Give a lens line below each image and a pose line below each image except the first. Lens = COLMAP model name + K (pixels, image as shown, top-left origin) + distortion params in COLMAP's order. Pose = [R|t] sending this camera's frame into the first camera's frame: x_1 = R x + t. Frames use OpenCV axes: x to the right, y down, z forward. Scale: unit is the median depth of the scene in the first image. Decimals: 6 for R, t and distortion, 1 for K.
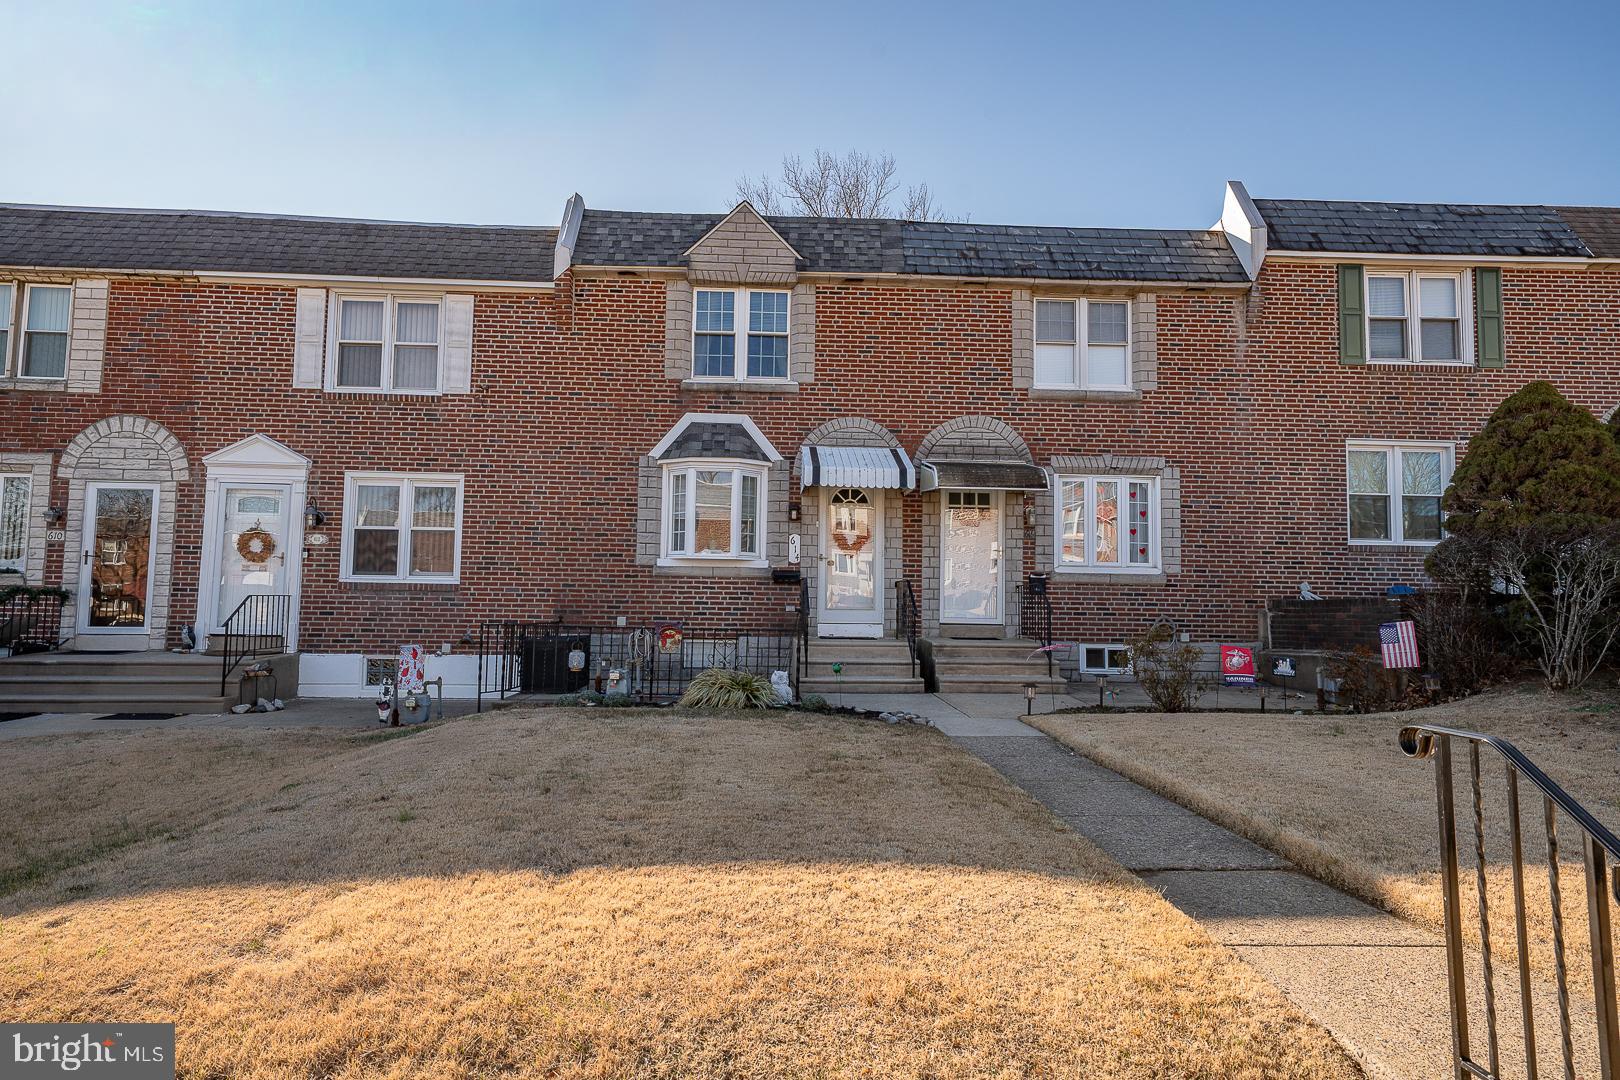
lens RADIAL K [[969.8, 0, 808.2], [0, 969.8, 534.9], [0, 0, 1]] dist [0.022983, -0.000373]
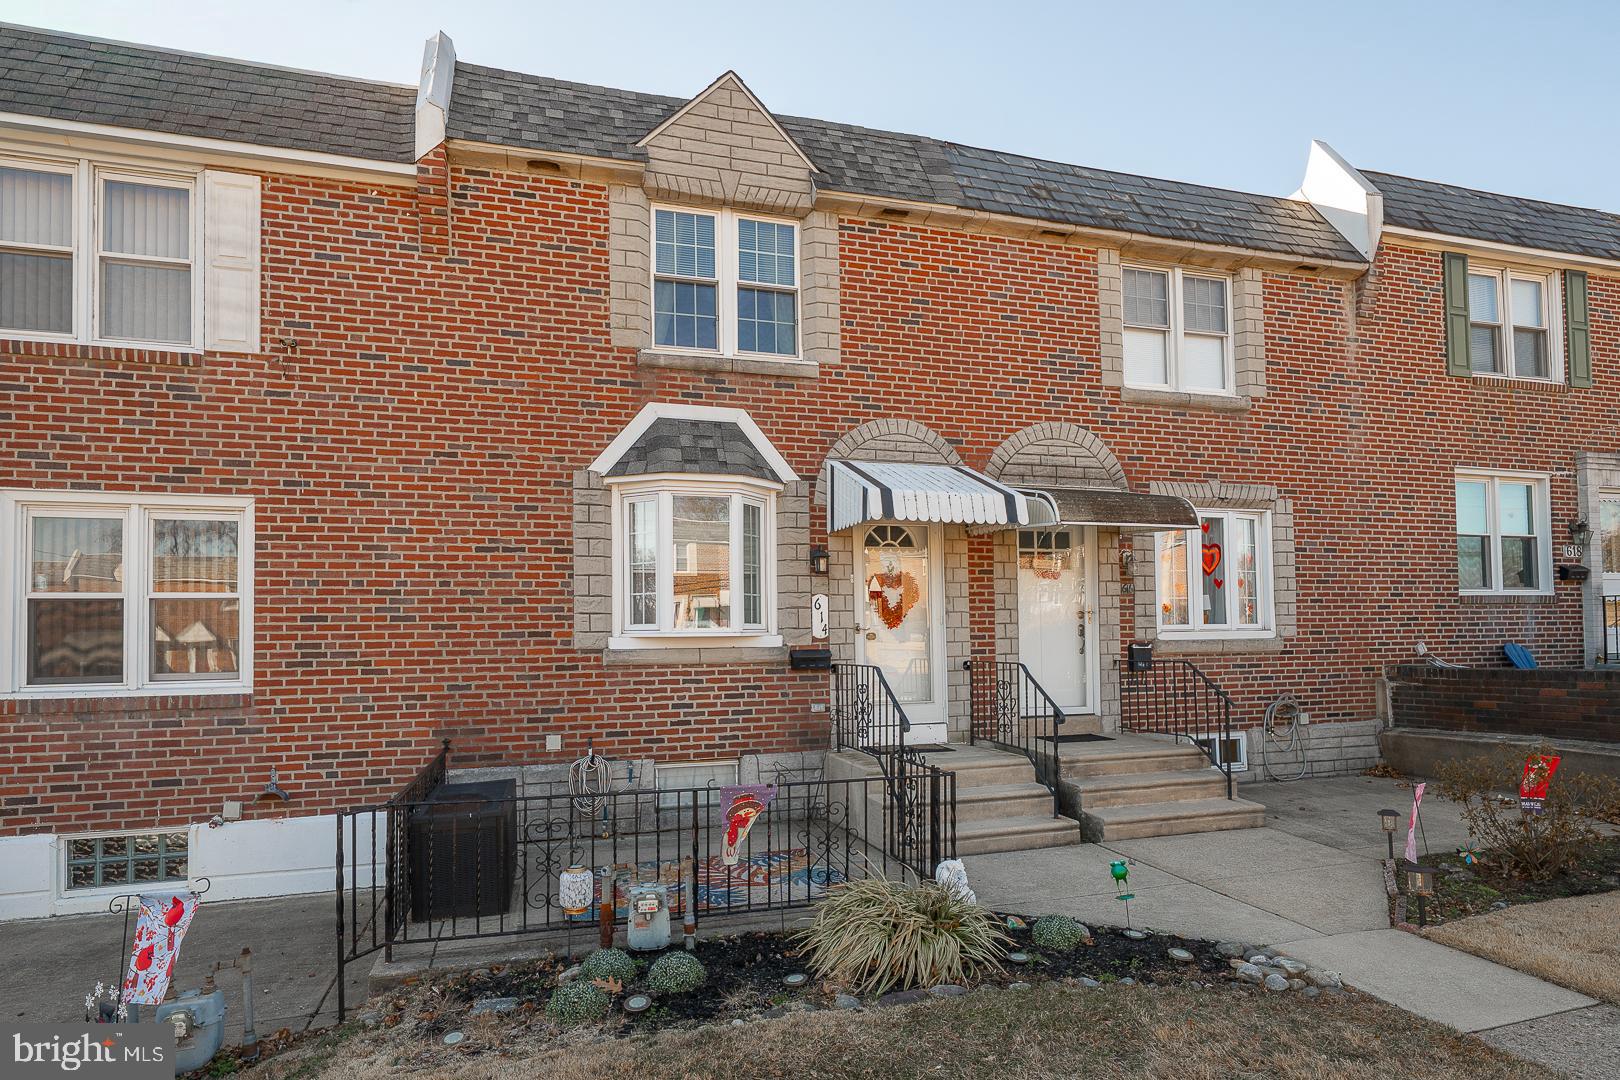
lens RADIAL K [[883.4, 0, 810.7], [0, 883.4, 610.7], [0, 0, 1]] dist [0.001523, 0.000167]
pose [[0.969464, -0.020819, 0.244350, -0.164530], [0.009514, 0.998833, 0.047356, -0.017818], [-0.245050, -0.043585, 0.968530, 0.415350]]
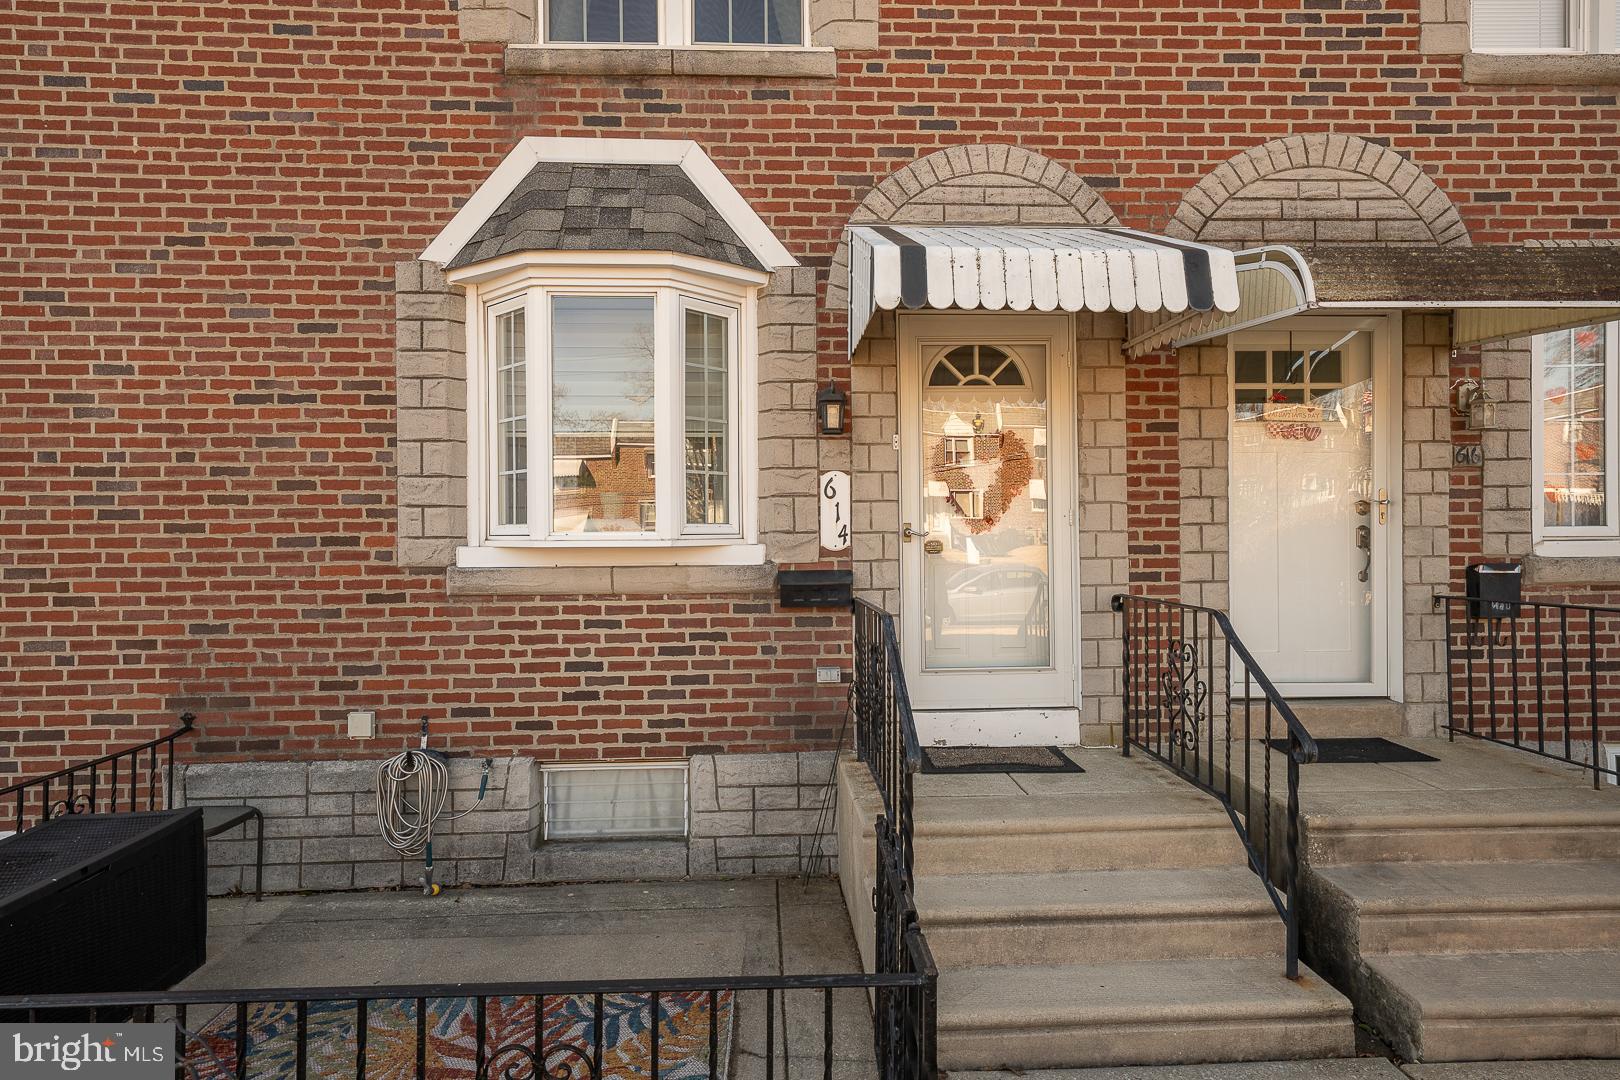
lens RADIAL K [[901.6, 0, 811.4], [0, 901.6, 537.8], [0, 0, 1]] dist [0.015377, 0.001900]
pose [[0.999729, -0.023101, -0.002952, -0.021954], [0.023259, 0.996824, 0.076170, -0.001761], [0.001183, -0.076218, 0.997090, 0.651055]]
